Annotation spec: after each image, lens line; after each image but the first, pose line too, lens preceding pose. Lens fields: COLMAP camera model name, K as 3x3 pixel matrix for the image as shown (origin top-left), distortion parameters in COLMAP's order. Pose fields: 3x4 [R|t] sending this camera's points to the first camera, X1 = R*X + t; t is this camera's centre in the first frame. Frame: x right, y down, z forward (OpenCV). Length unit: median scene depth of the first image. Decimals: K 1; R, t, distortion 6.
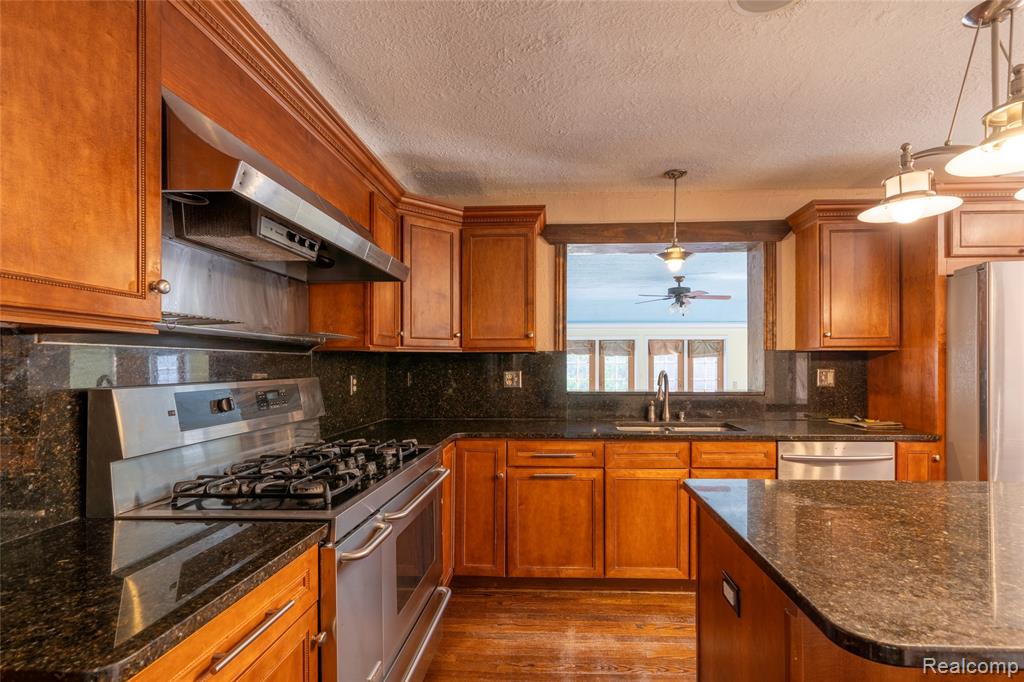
lens RADIAL K [[469.9, 0, 540.3], [0, 469.9, 365.6], [0, 0, 1]] dist [-0.010768, 0.004188]
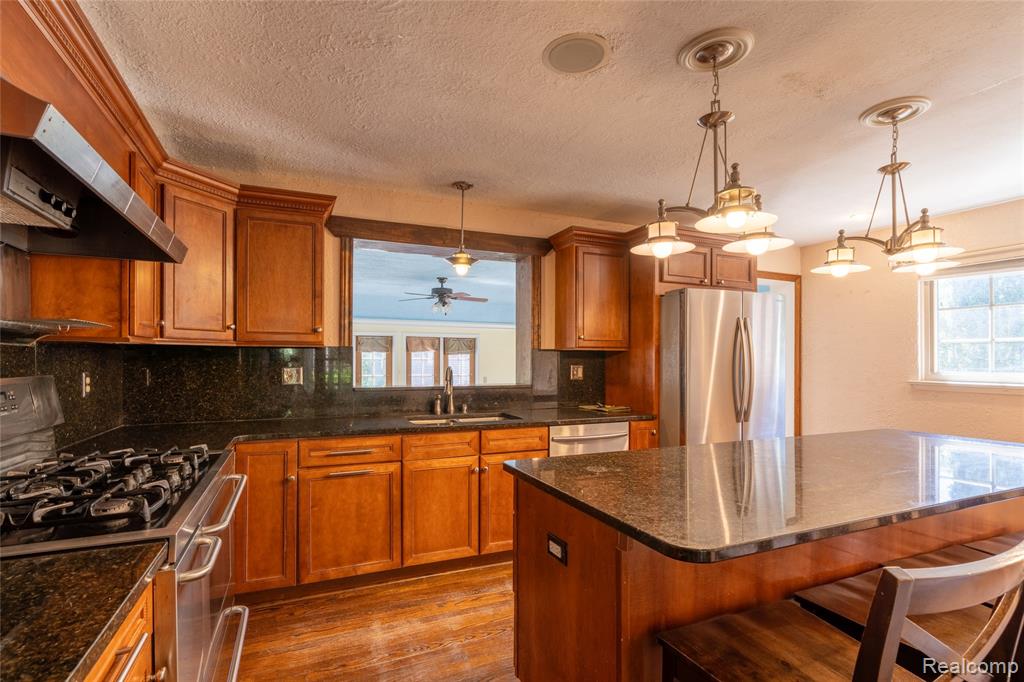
lens RADIAL K [[469.9, 0, 489.1], [0, 469.9, 362.9], [0, 0, 1]] dist [-0.010768, 0.004188]
pose [[0.908992, 0.002612, 0.416806, -0.125284], [-0.003668, 0.999992, 0.001733, 0.000081], [-0.416798, -0.003104, 0.908994, -0.017484]]
